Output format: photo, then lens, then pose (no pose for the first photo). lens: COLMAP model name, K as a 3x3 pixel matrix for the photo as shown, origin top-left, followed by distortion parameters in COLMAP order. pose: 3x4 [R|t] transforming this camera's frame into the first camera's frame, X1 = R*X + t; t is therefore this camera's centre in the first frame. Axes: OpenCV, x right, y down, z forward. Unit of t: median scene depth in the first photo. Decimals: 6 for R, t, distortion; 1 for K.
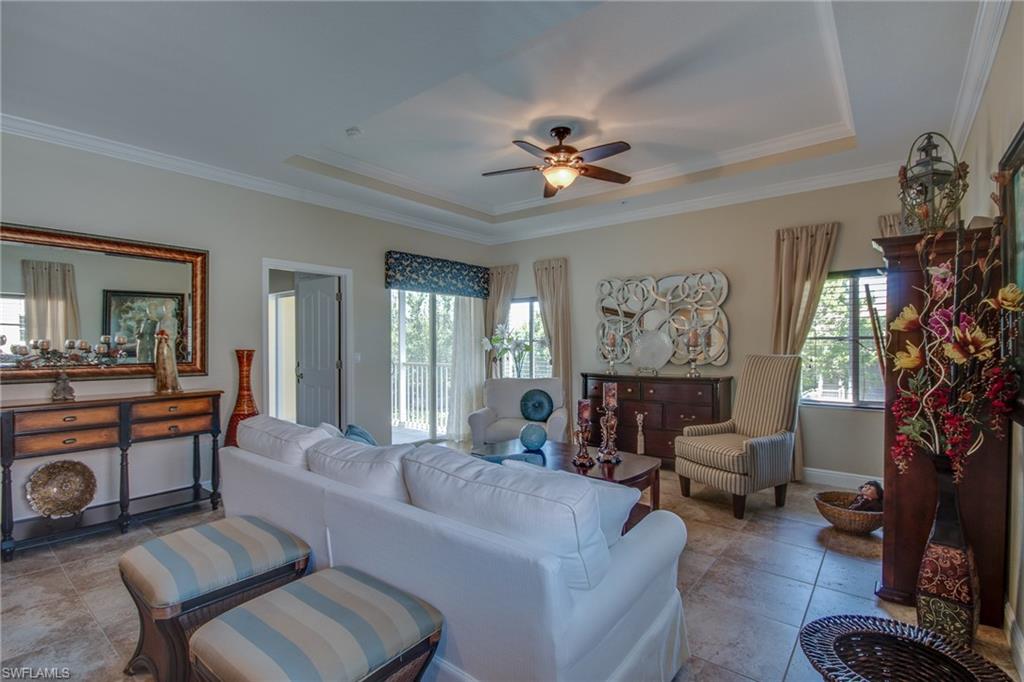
lens RADIAL K [[478.8, 0, 508.3], [0, 478.8, 344.1], [0, 0, 1]] dist [0.002843, 0.000539]
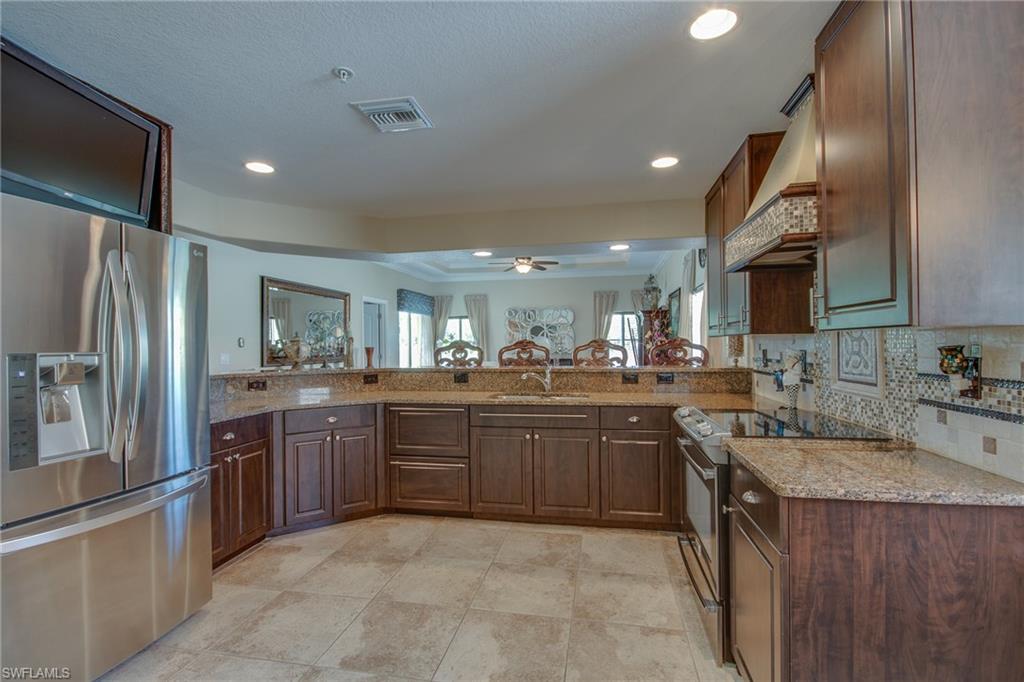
lens RADIAL K [[478.8, 0, 508.3], [0, 478.8, 344.1], [0, 0, 1]] dist [0.002843, 0.000539]
pose [[0.889965, -0.005361, 0.455997, -0.718910], [0.007543, 0.999967, -0.002966, 0.007710], [-0.455966, 0.006079, 0.889976, -0.703706]]
